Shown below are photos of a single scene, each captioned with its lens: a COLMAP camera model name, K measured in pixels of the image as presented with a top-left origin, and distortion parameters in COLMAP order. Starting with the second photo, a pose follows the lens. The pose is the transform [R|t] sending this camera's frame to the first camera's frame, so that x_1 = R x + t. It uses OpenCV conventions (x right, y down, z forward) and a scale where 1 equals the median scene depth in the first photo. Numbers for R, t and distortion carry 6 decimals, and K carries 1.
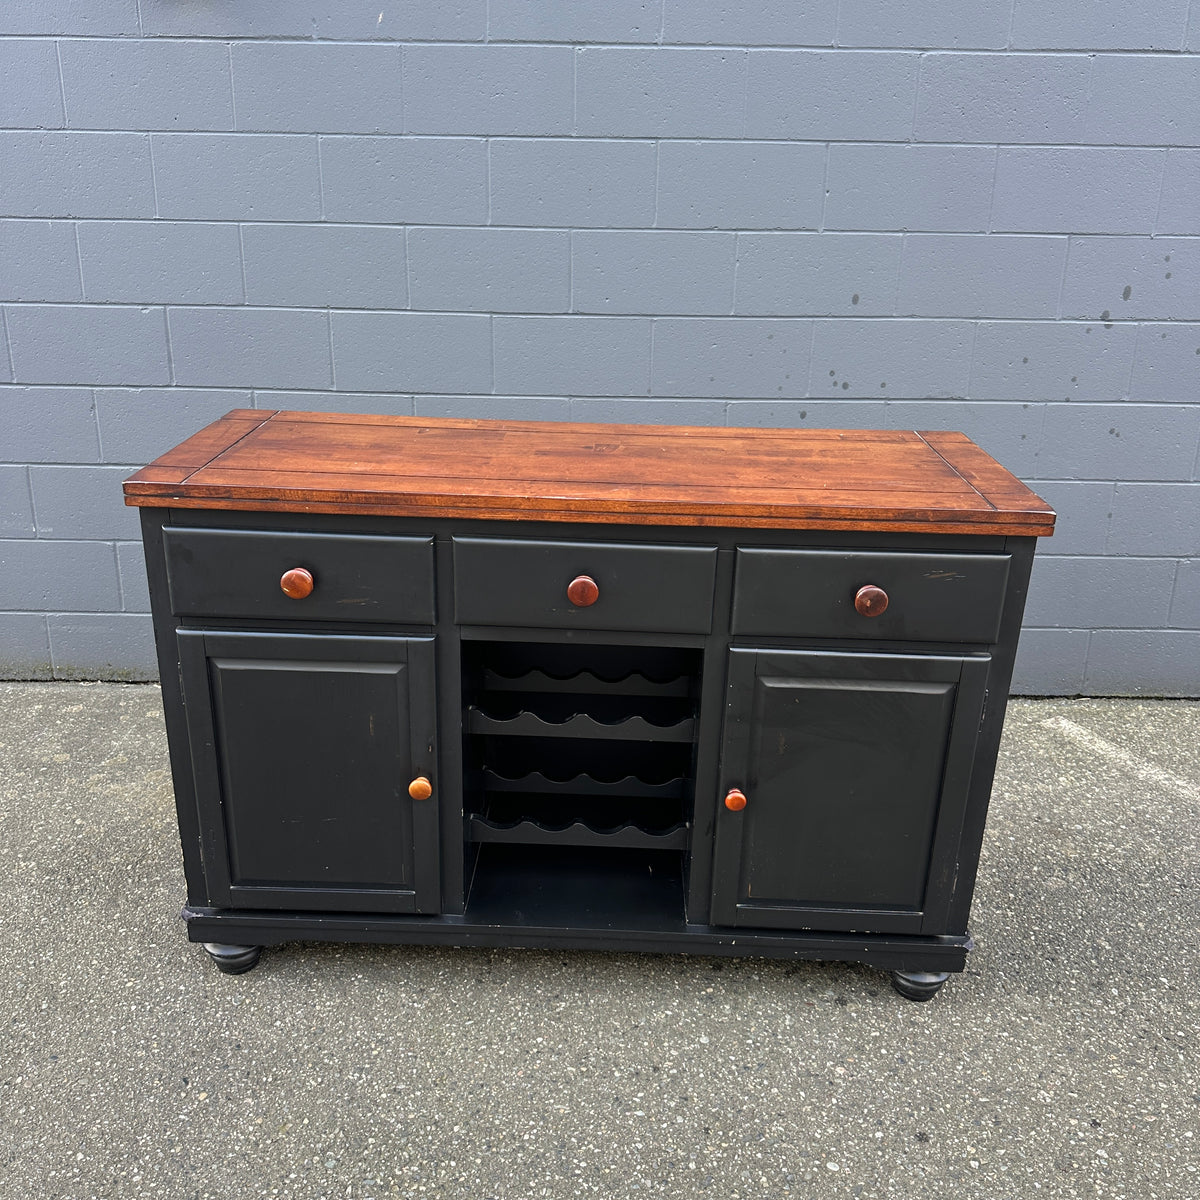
lens RADIAL K [[1145.4, 0, 599.7], [0, 1145.4, 600.4], [0, 0, 1]] dist [-0.000080, 0.000000]
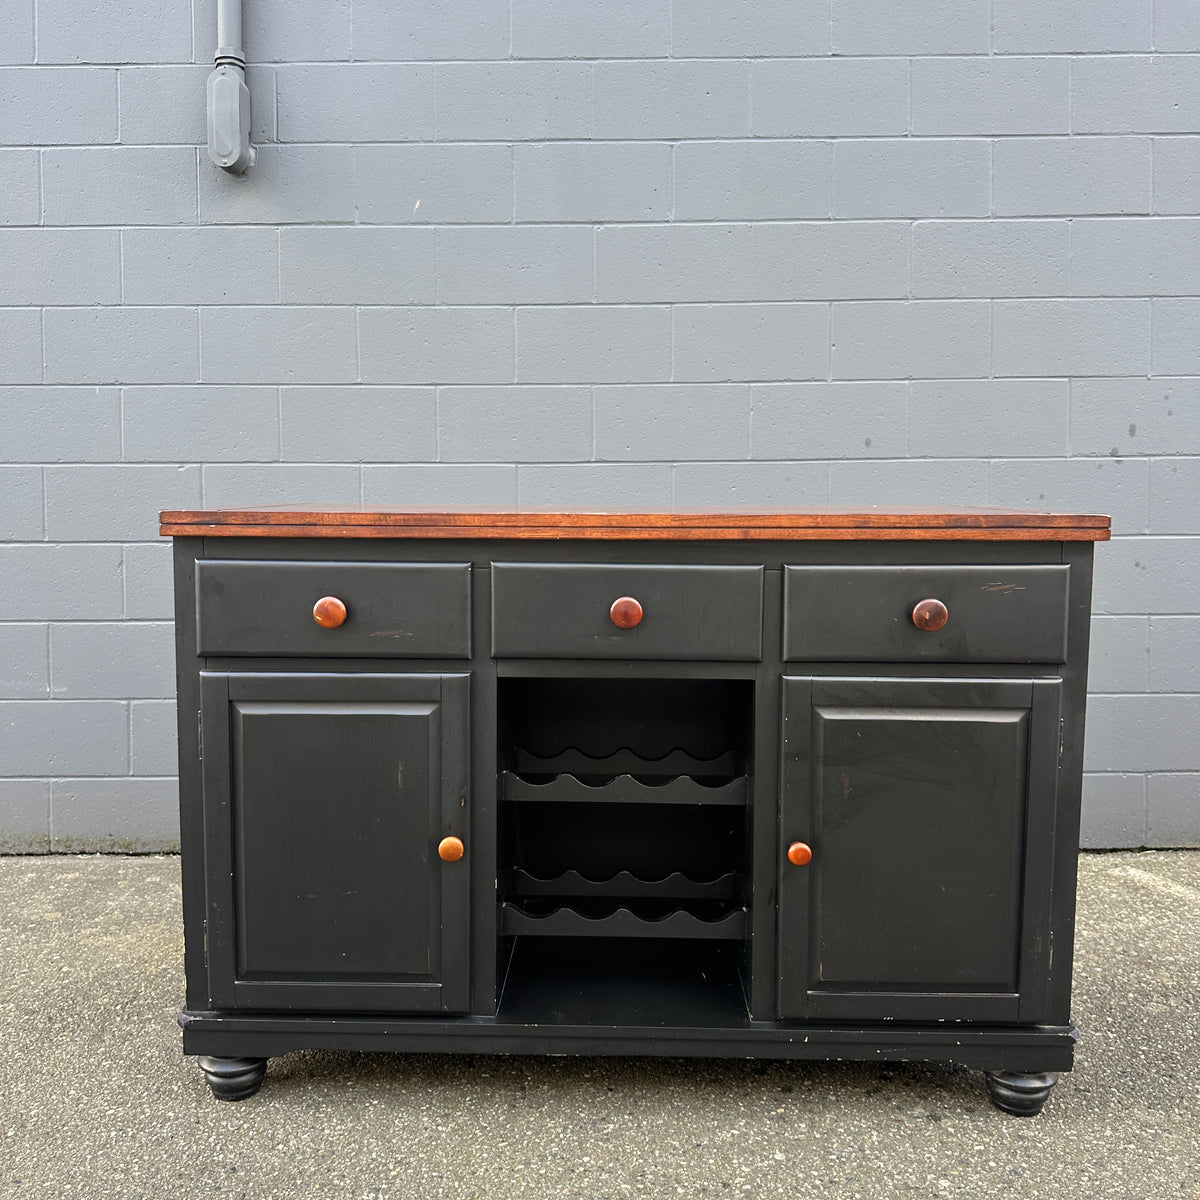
lens RADIAL K [[1145.4, 0, 594.6], [0, 1145.4, 590.2], [0, 0, 1]] dist [-0.000080, 0.000000]
pose [[0.999744, -0.022253, -0.004093, -0.031029], [0.020238, 0.960348, -0.278069, 0.199744], [0.010118, 0.277915, 0.960552, 0.059923]]
